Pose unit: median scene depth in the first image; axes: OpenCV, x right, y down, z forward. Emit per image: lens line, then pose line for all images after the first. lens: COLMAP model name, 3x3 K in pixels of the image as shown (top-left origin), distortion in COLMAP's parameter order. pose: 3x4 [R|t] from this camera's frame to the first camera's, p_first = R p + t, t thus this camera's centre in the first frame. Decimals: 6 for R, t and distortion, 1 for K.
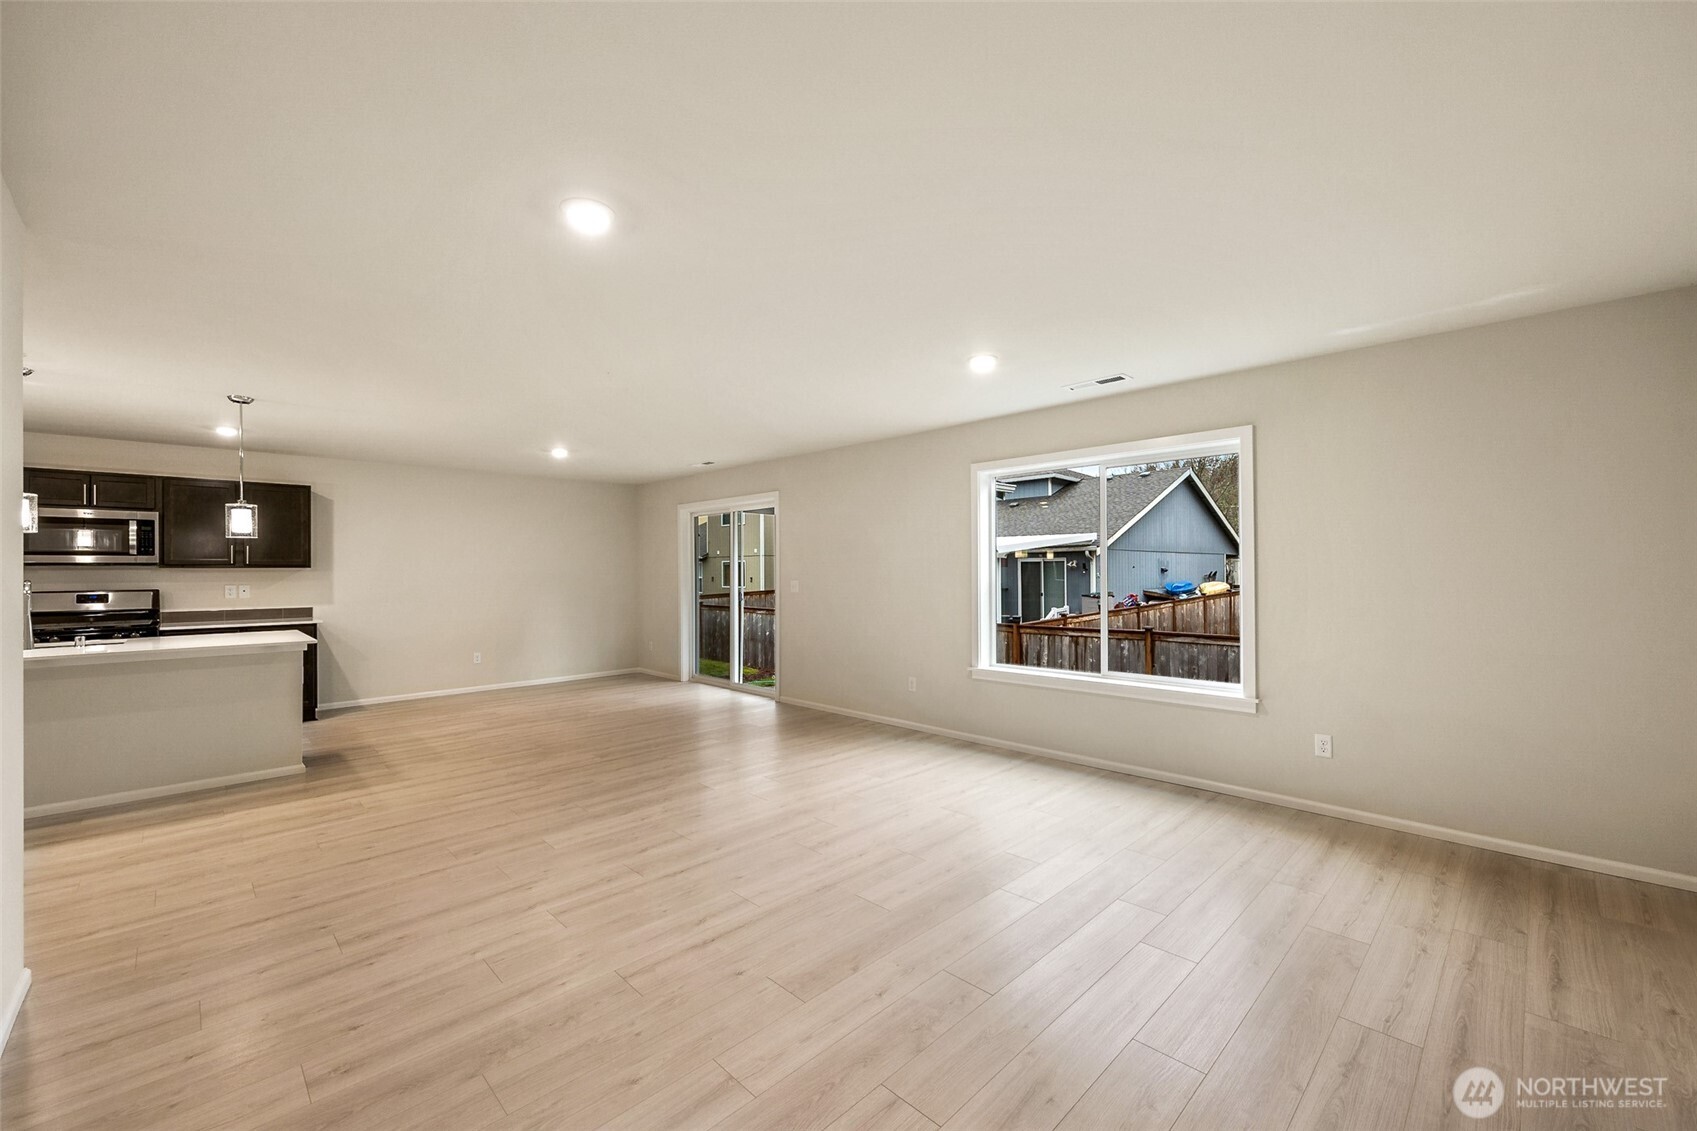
lens RADIAL K [[686.0, 0, 856.8], [0, 686.0, 570.5], [0, 0, 1]] dist [-0.001213, 0.000007]
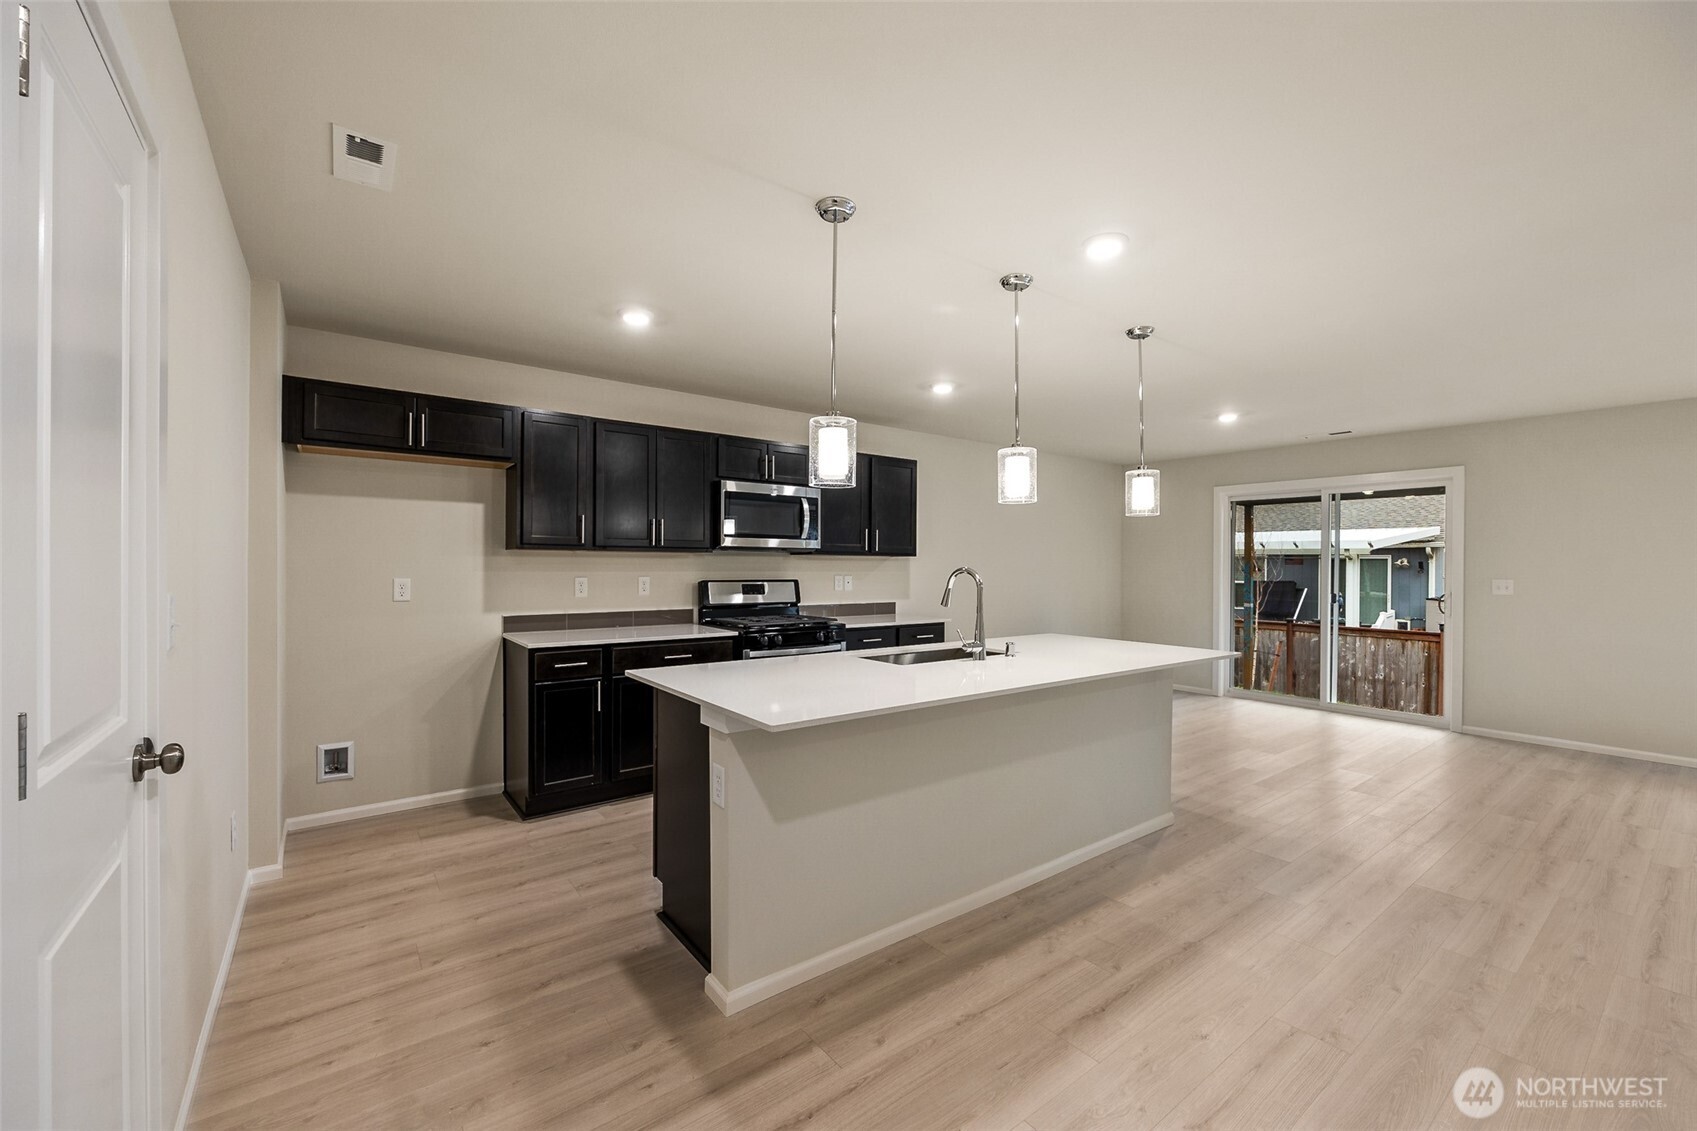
lens RADIAL K [[686.0, 0, 851.2], [0, 686.0, 570.5], [0, 0, 1]] dist [-0.001213, 0.000007]
pose [[0.991949, 0.013281, -0.125936, -0.901699], [-0.012366, 0.999891, 0.008042, 0.009052], [0.126029, -0.006420, 0.992006, 0.167657]]
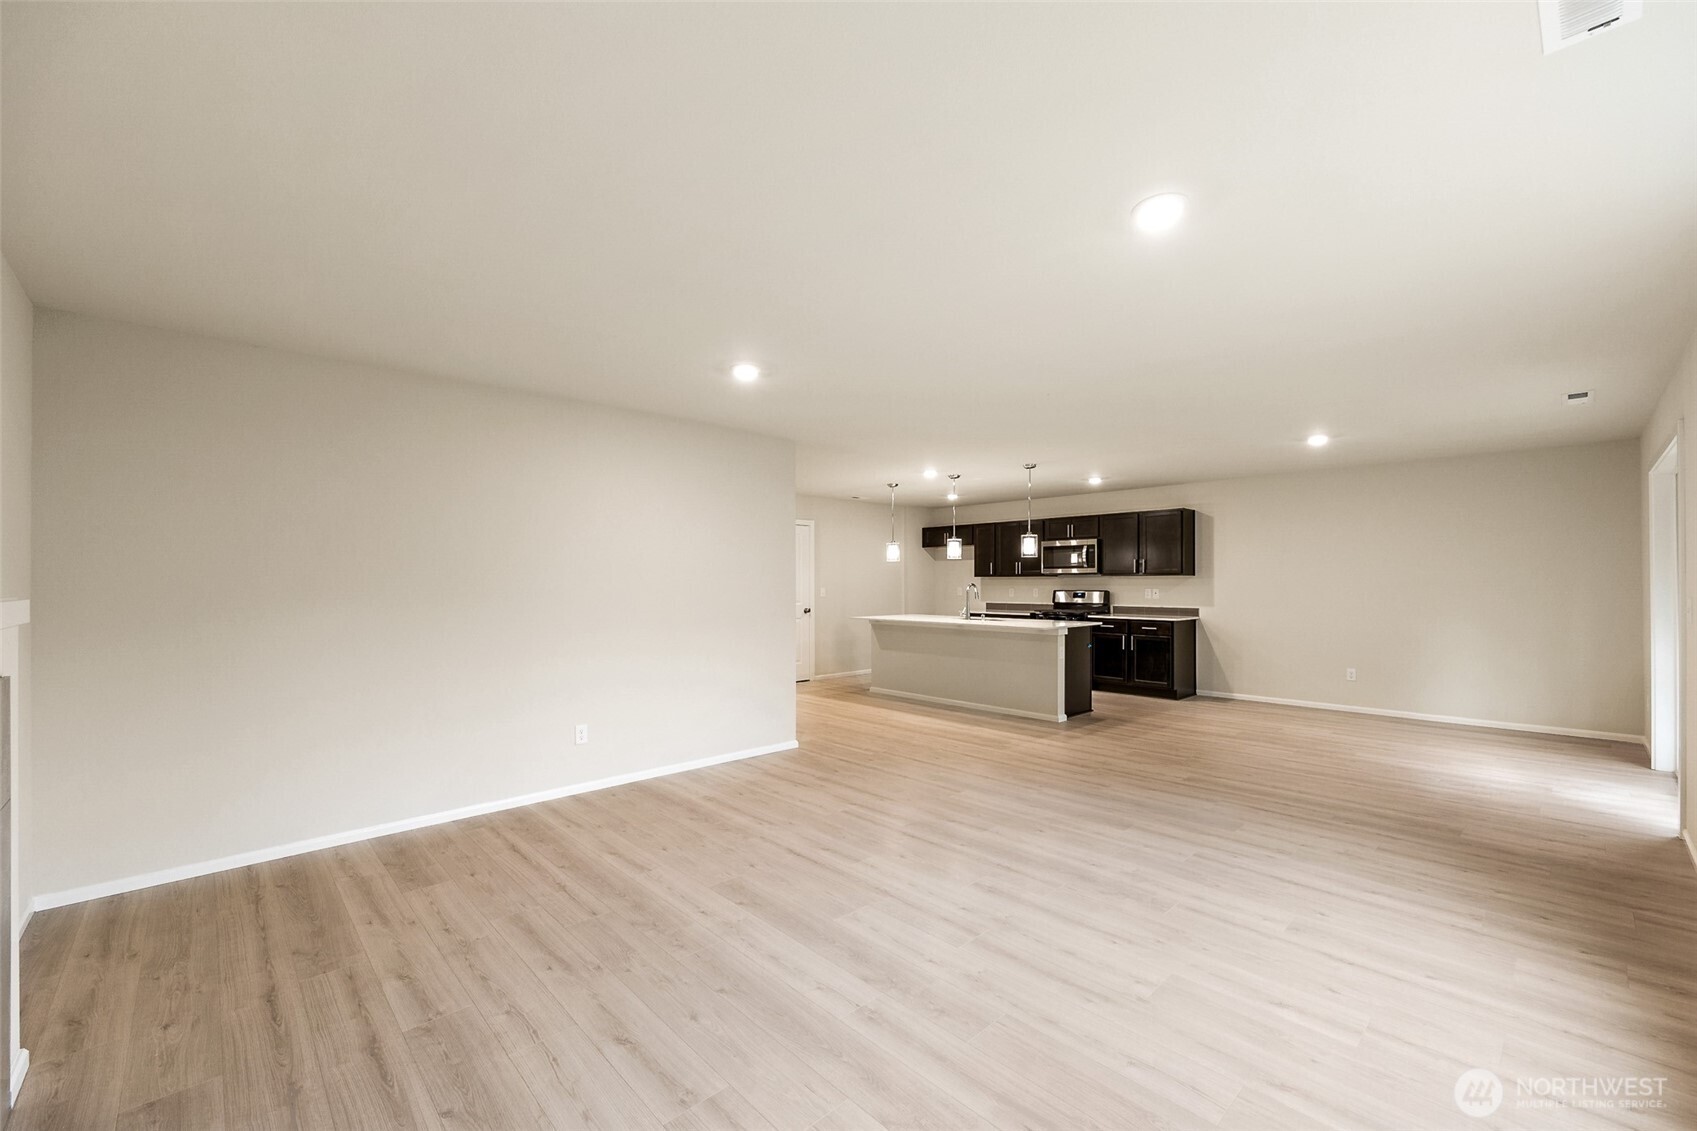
lens RADIAL K [[686.0, 0, 845.9], [0, 686.0, 584.5], [0, 0, 1]] dist [-0.001213, 0.000007]
pose [[-0.032534, 0.009765, -0.999423, 0.511938], [0.004469, 0.999944, 0.009625, -0.002105], [0.999461, -0.004154, -0.032575, 0.516803]]
